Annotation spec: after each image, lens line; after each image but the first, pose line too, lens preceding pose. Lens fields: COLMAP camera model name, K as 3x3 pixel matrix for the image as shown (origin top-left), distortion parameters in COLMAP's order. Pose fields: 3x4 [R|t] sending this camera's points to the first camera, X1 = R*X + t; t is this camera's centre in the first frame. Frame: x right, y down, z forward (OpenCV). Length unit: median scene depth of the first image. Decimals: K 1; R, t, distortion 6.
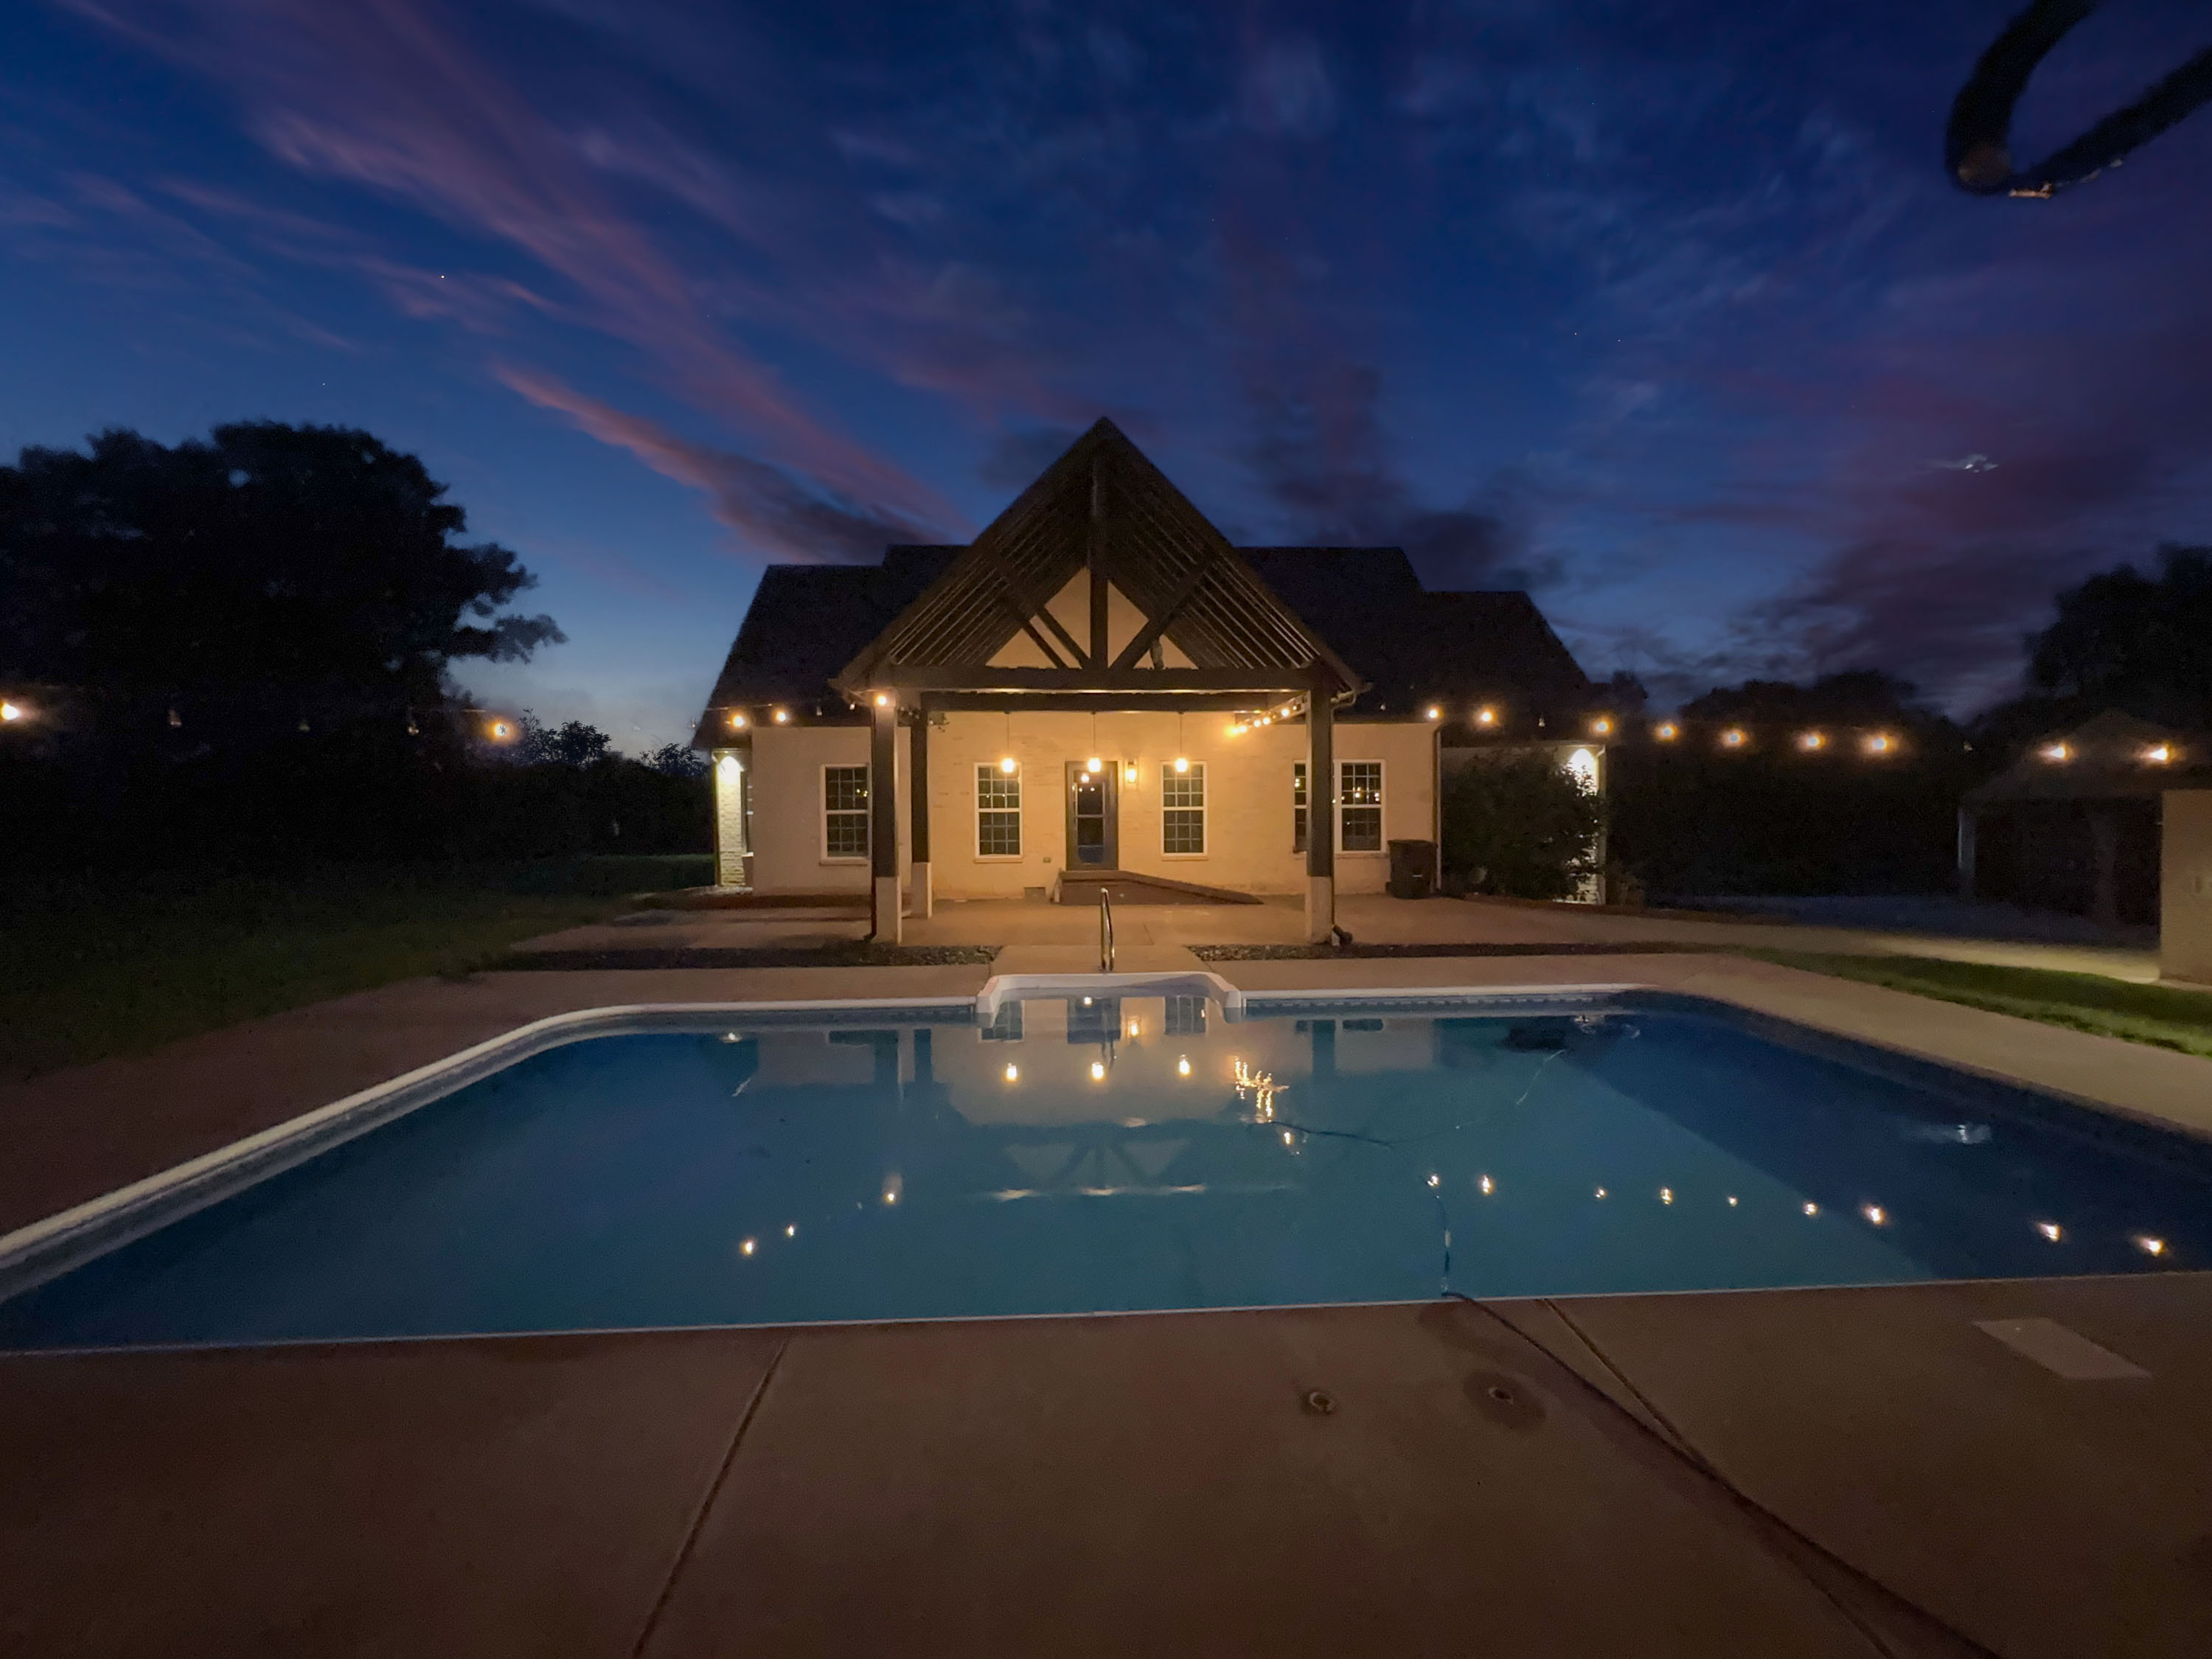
lens RADIAL K [[932.3, 0, 1106.0], [0, 932.3, 829.5], [0, 0, 1]] dist [0.000703, 0.000086]
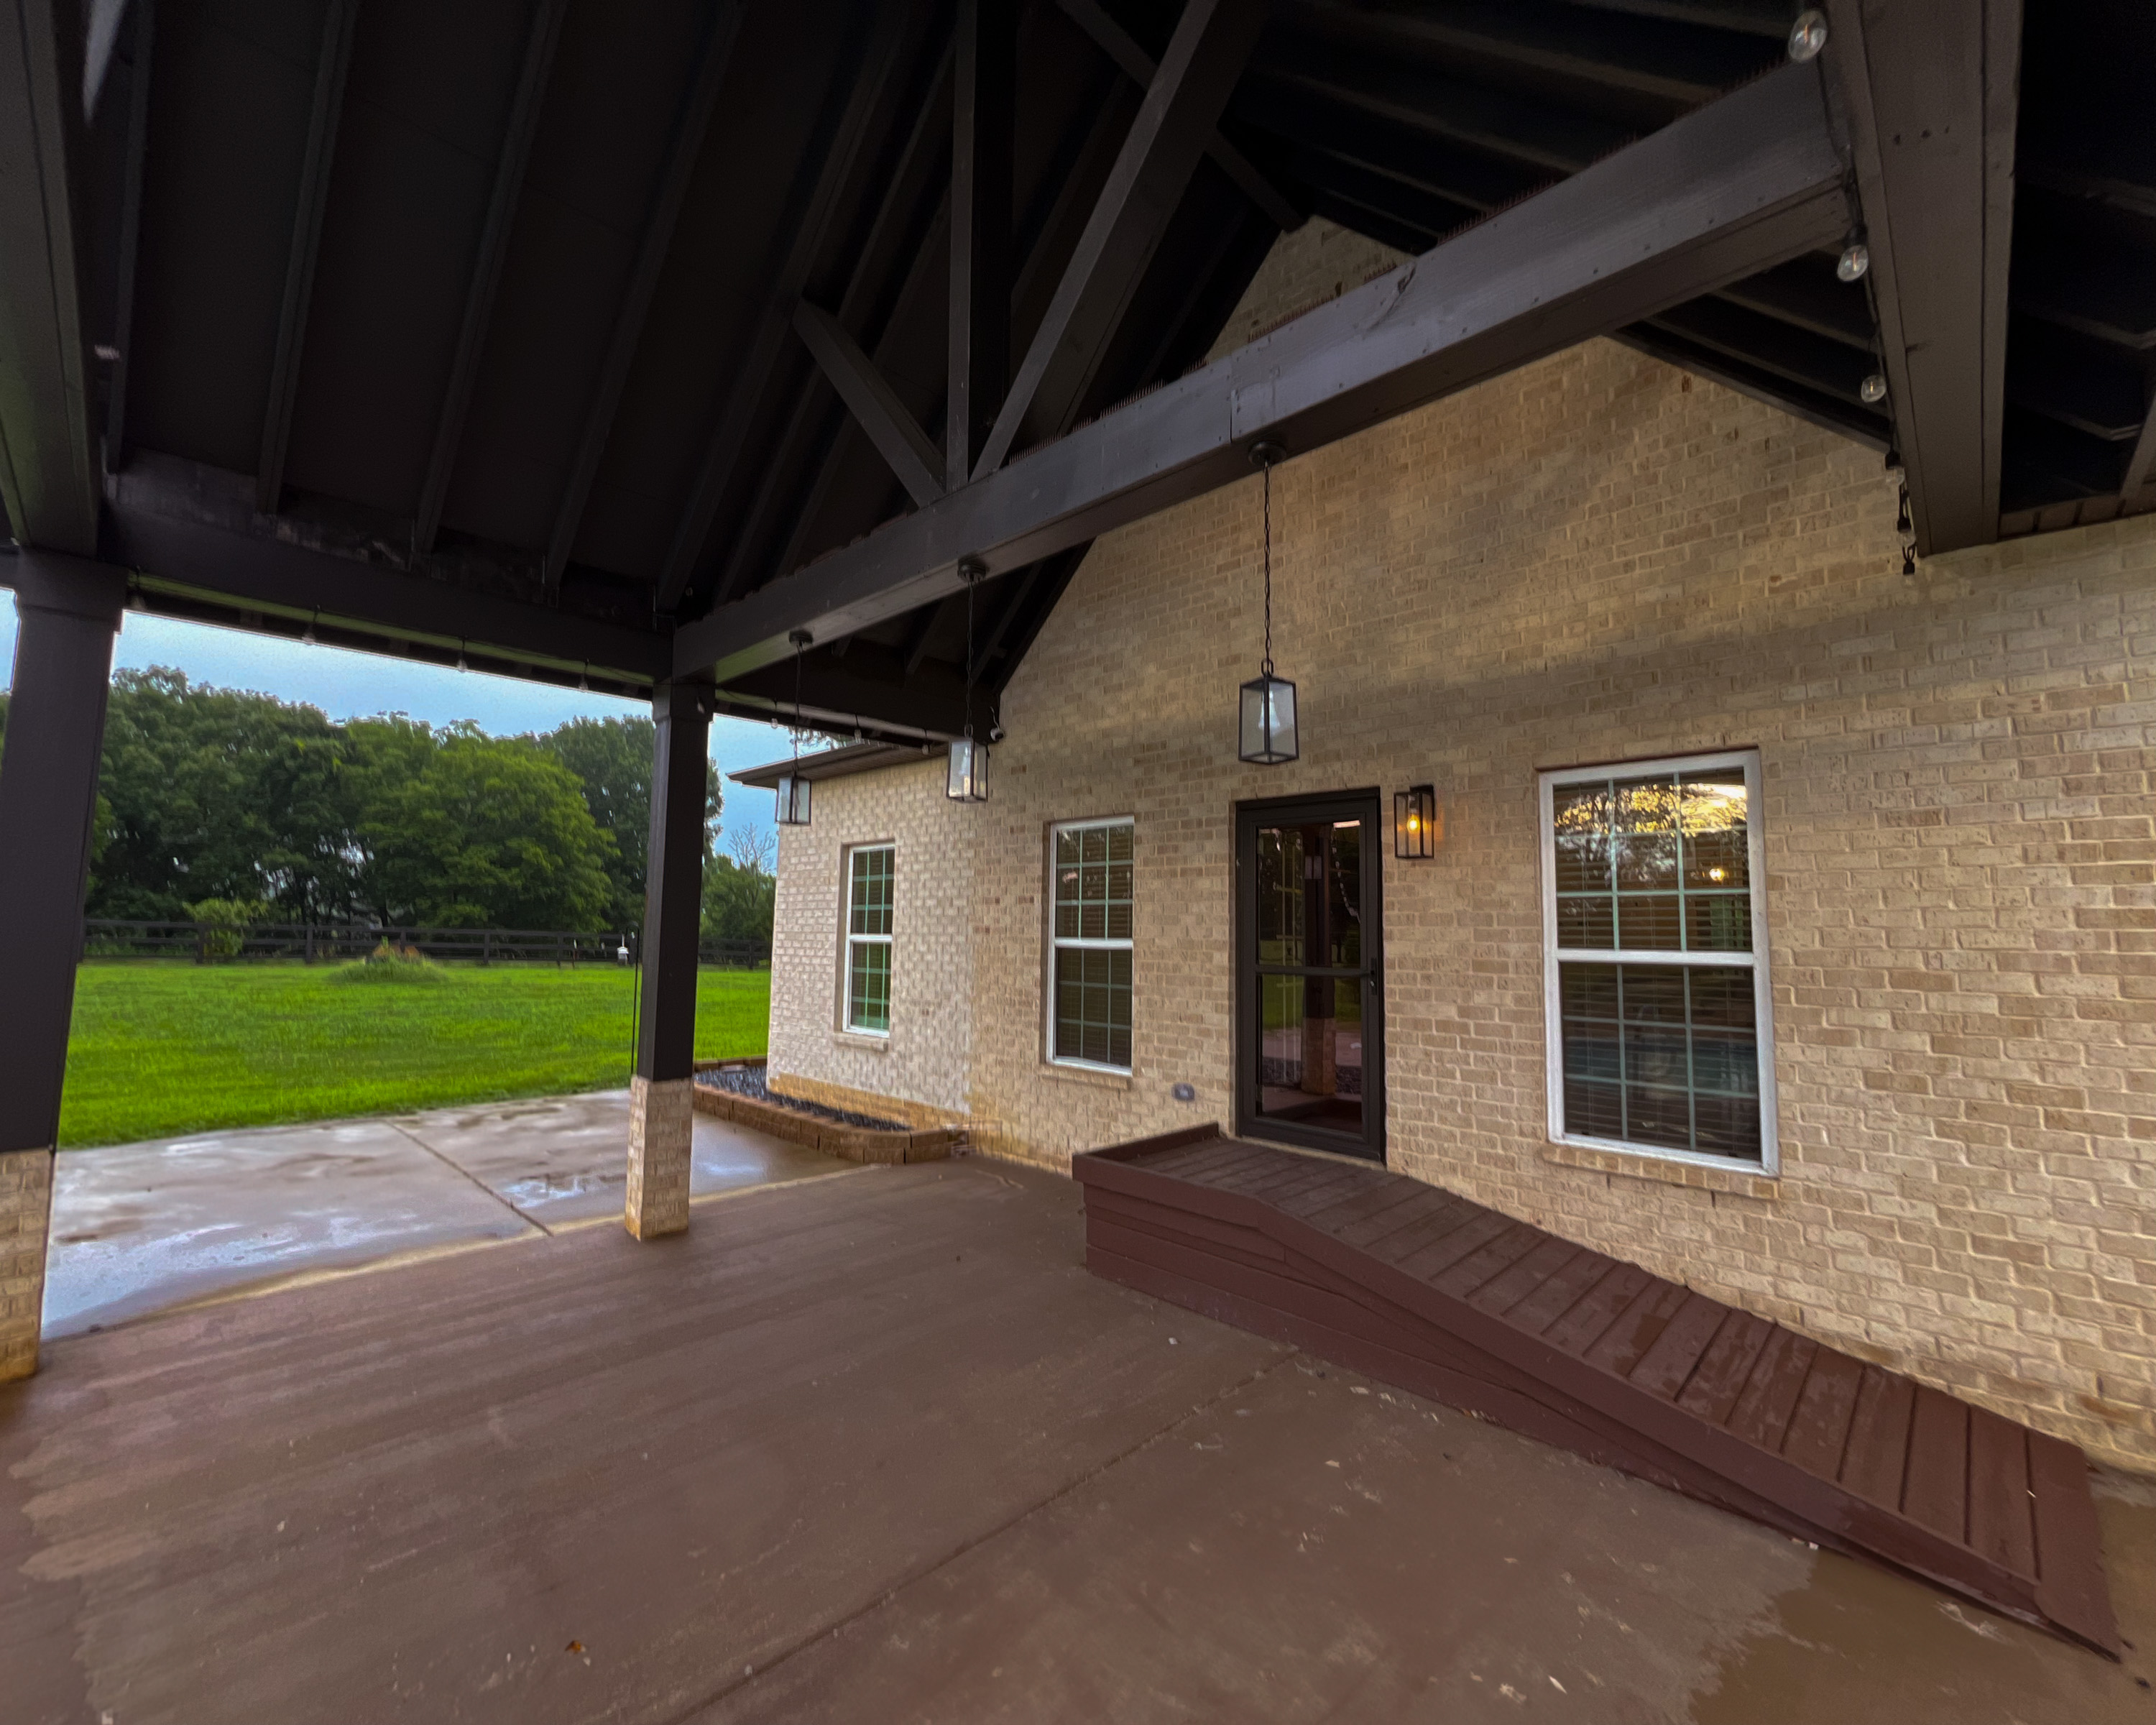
lens RADIAL K [[921.4, 0, 1068.3], [0, 921.4, 855.5], [0, 0, 1]] dist [-0.003074, 0.001214]
pose [[0.674208, -0.042834, -0.737298, 0.158575], [-0.038135, 0.994966, -0.092676, -0.020855], [0.737556, 0.090600, 0.669181, 0.734414]]
